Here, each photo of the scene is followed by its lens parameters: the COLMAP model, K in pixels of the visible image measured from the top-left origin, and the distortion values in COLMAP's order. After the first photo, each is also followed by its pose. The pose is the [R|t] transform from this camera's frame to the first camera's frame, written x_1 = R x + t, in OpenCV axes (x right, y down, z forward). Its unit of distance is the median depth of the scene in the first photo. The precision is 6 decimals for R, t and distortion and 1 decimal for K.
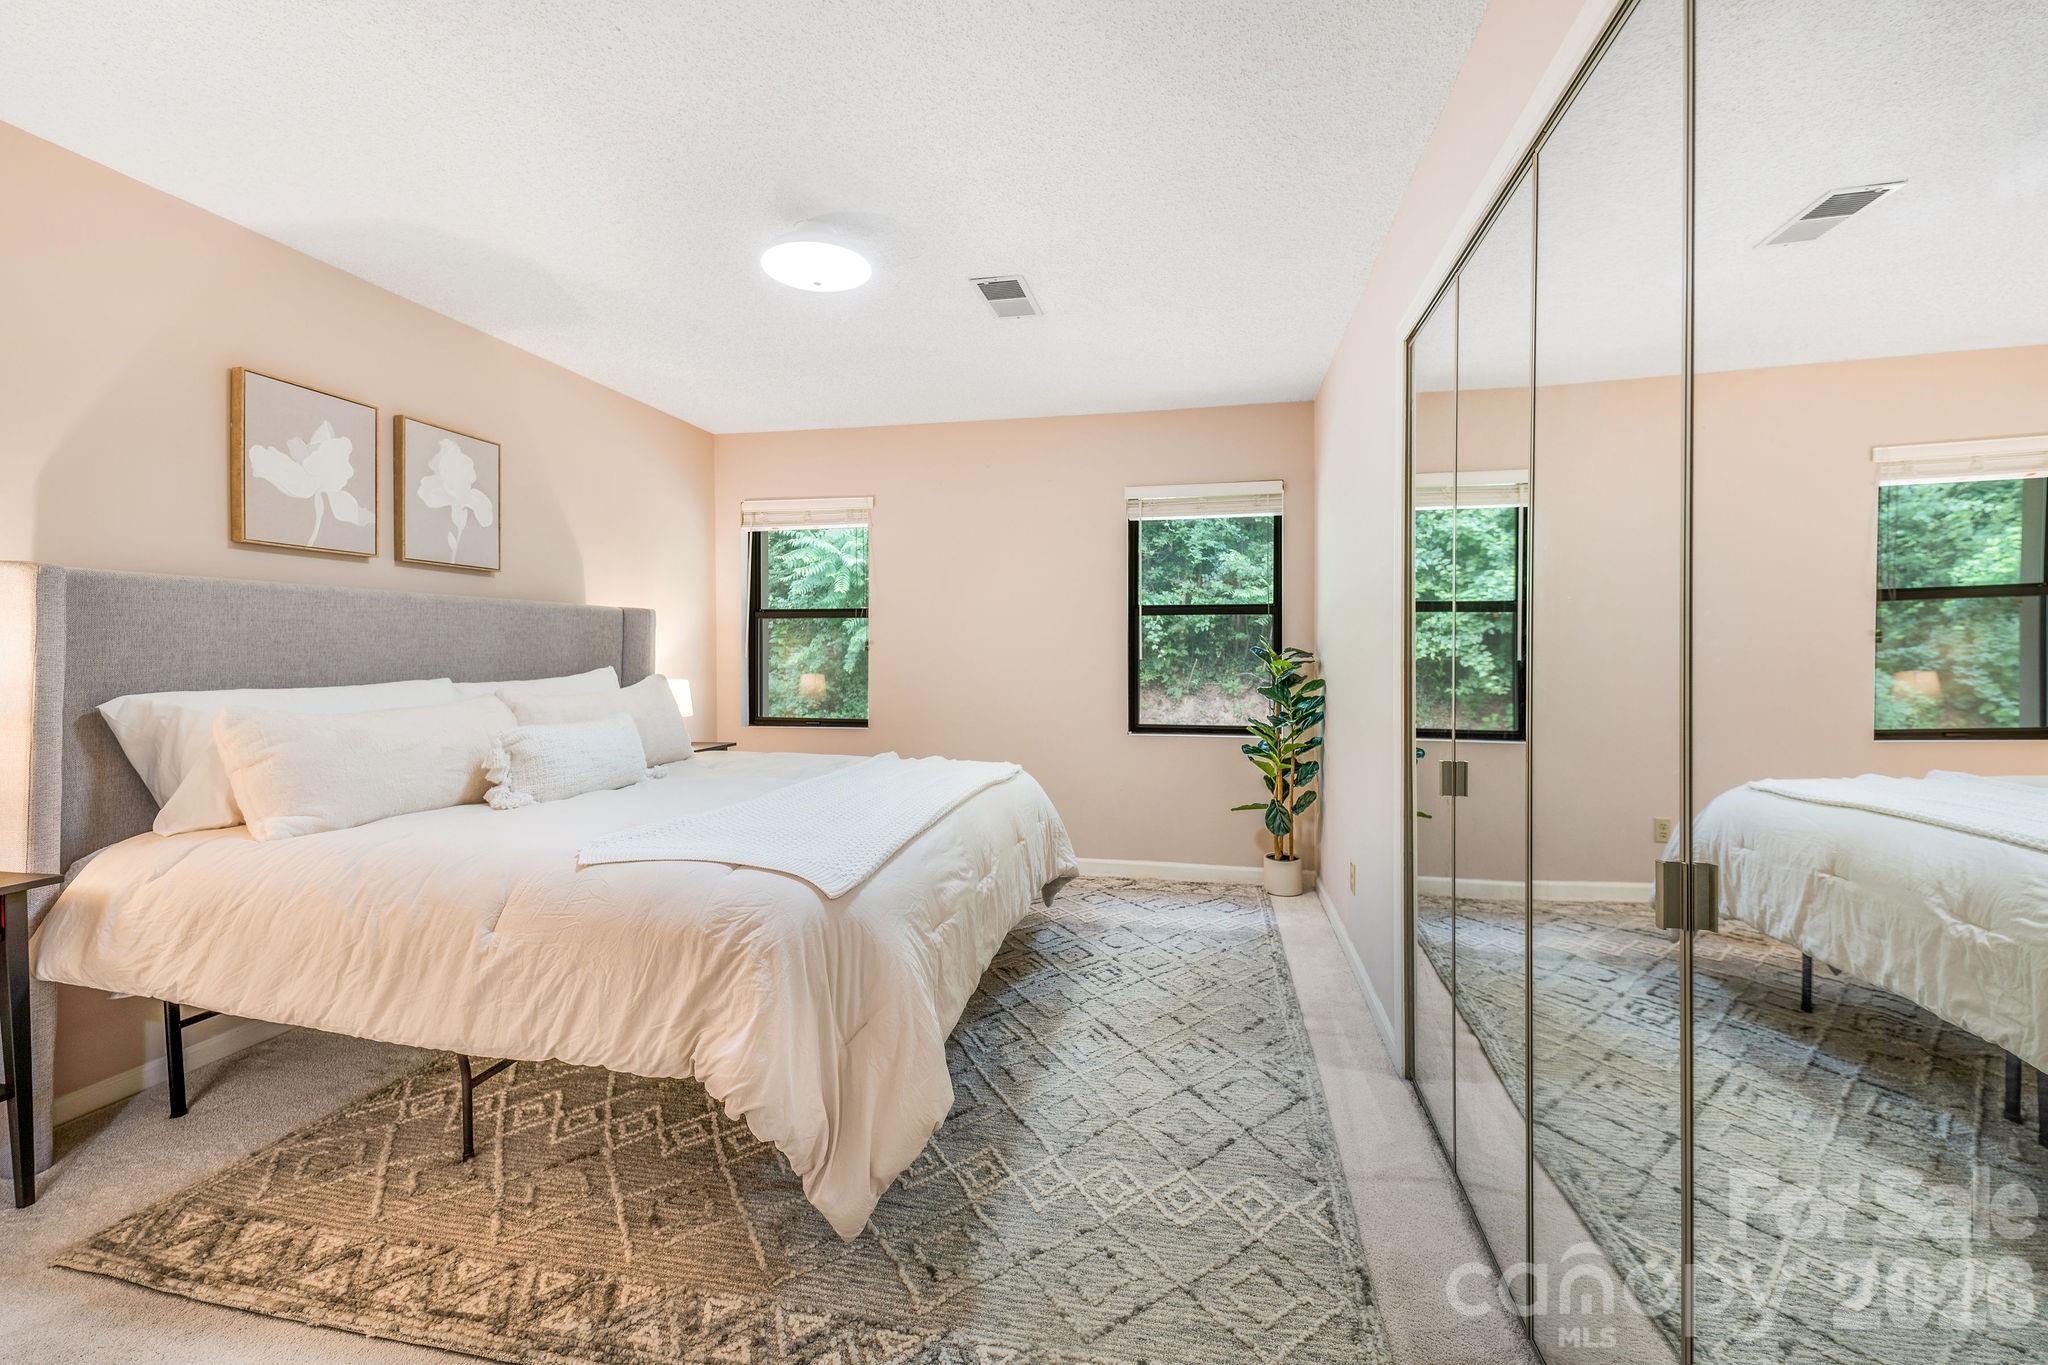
lens RADIAL K [[850.3, 0, 1044.3], [0, 850.3, 658.5], [0, 0, 1]] dist [0.024862, -0.010336]
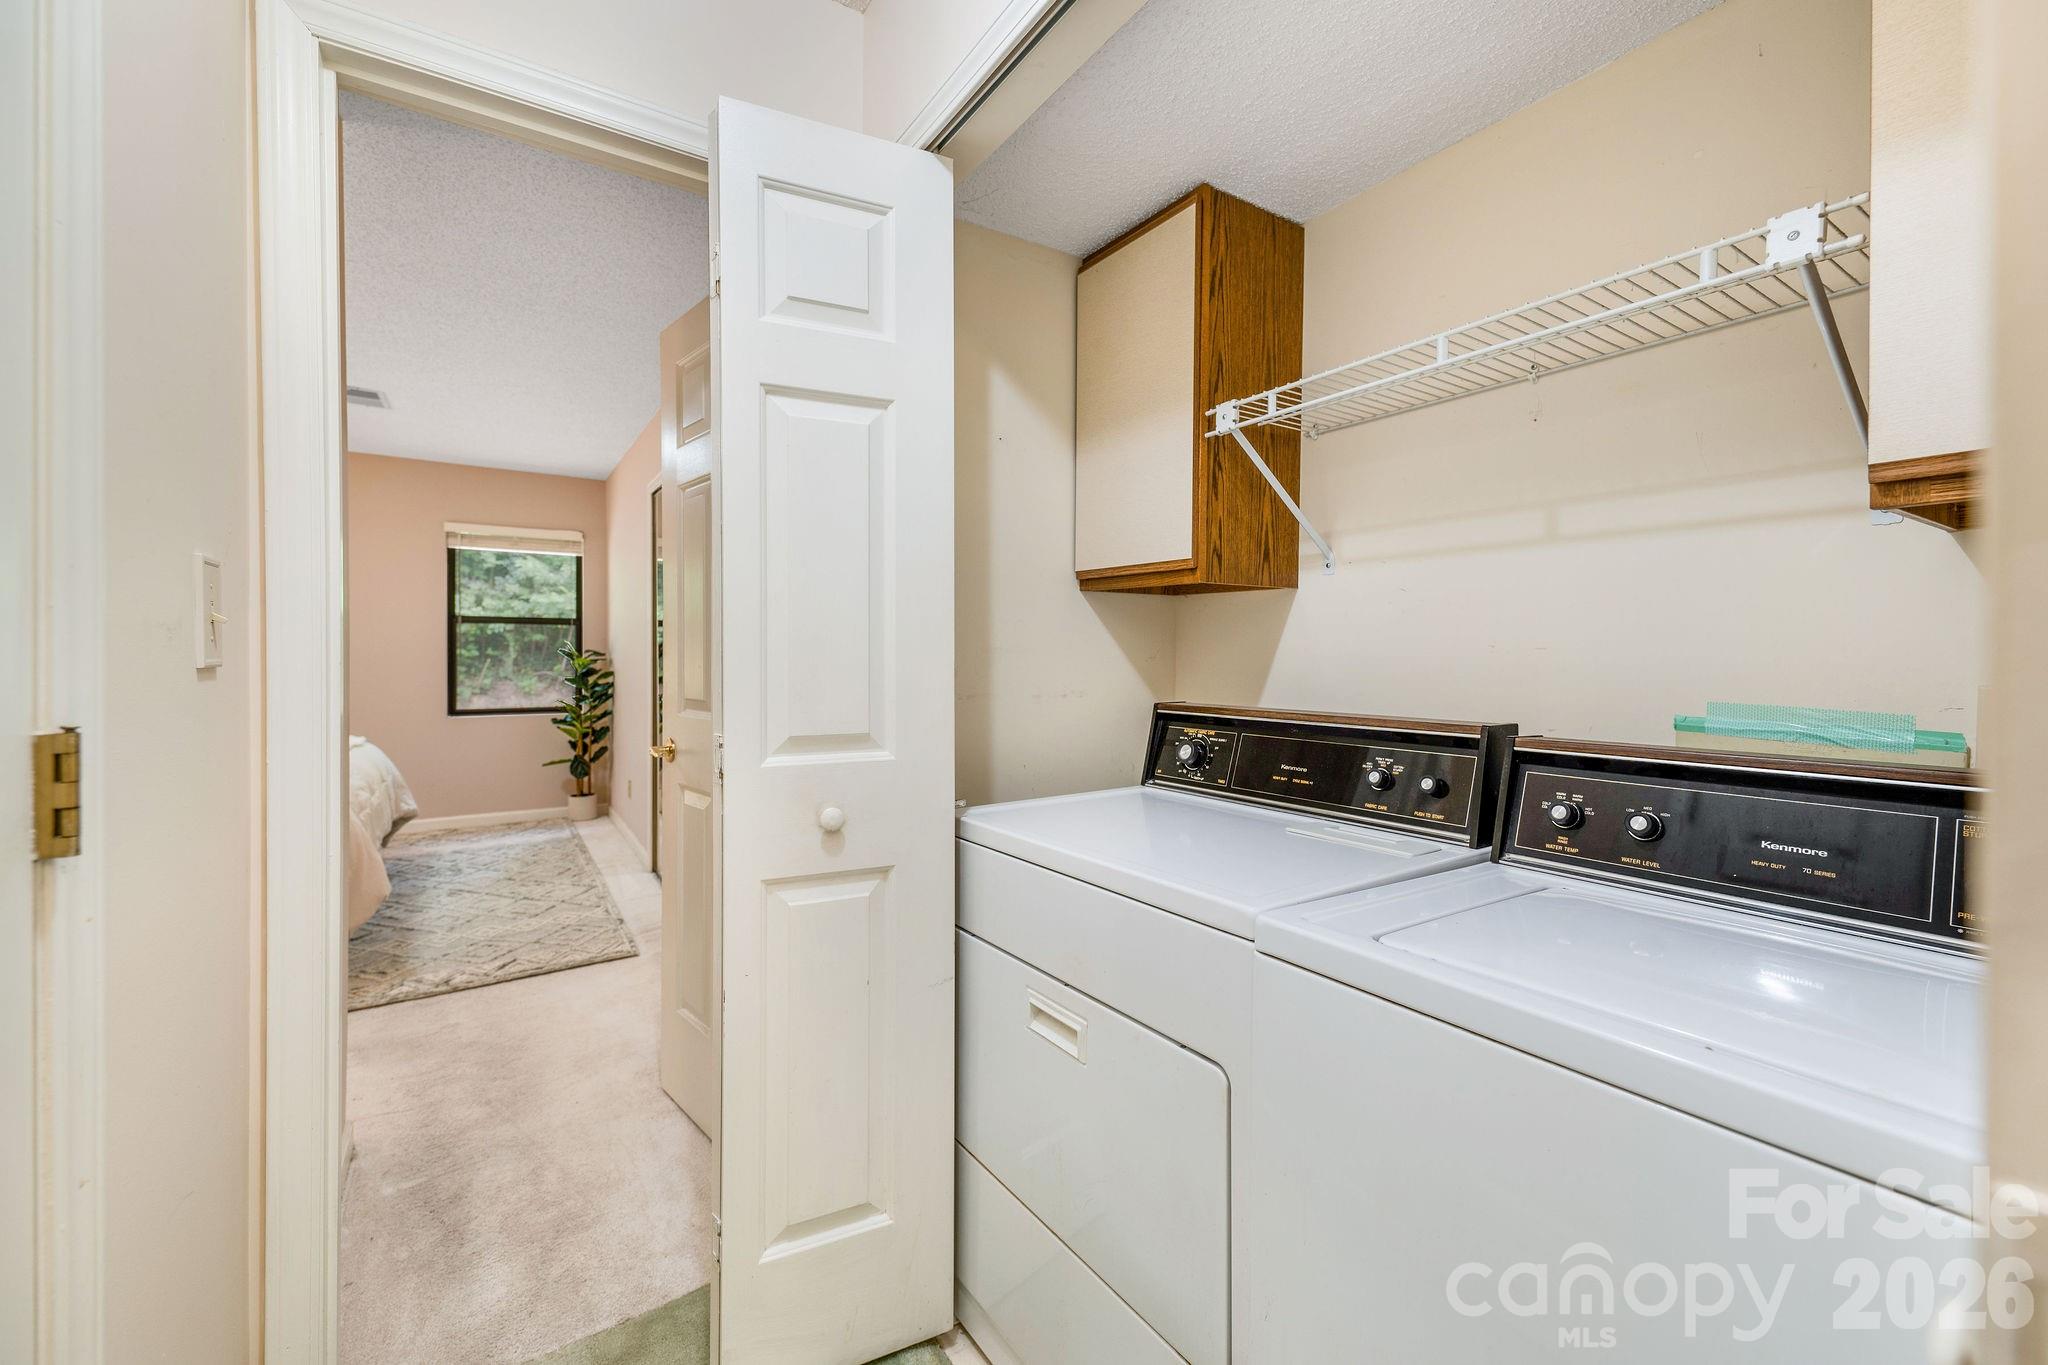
lens RADIAL K [[821.2, 0, 1052.3], [0, 821.2, 656.9], [0, 0, 1]] dist [0.000896, 0.000012]
pose [[0.700873, 0.000655, 0.713285, -0.163536], [0.001417, 0.999996, -0.002311, 0.003915], [-0.713284, 0.002630, 0.700870, -0.570416]]
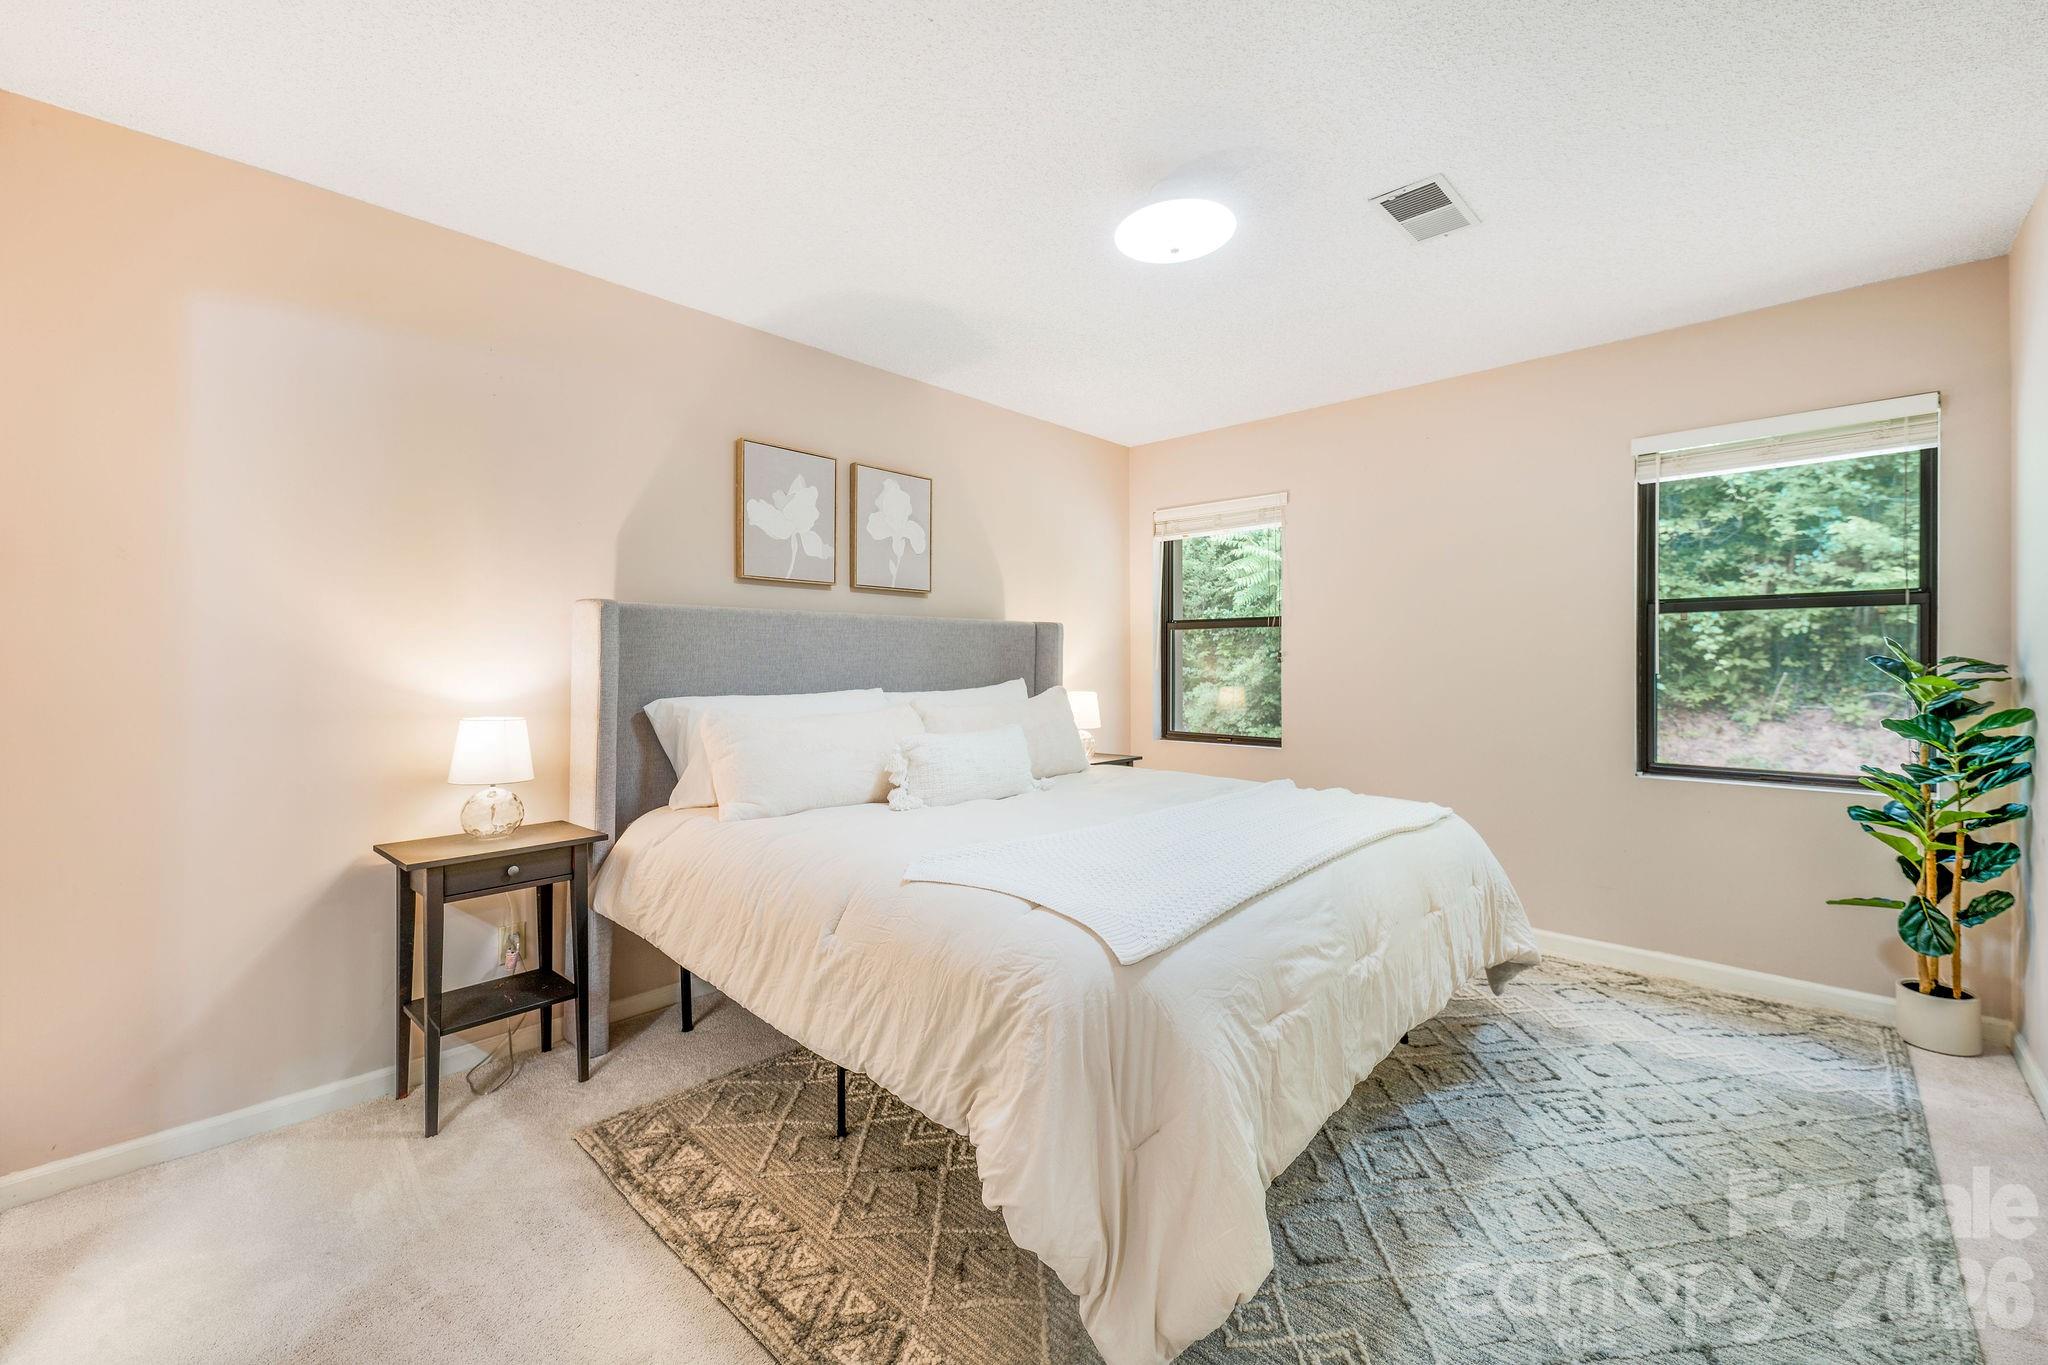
lens RADIAL K [[848.2, 0, 1022.5], [0, 848.2, 667.8], [0, 0, 1]] dist [0.025577, -0.008995]
pose [[0.849119, 0.001107, -0.528201, 0.044935], [-0.002385, 0.999996, -0.001738, -0.001841], [0.528196, 0.002736, 0.849118, 0.107913]]
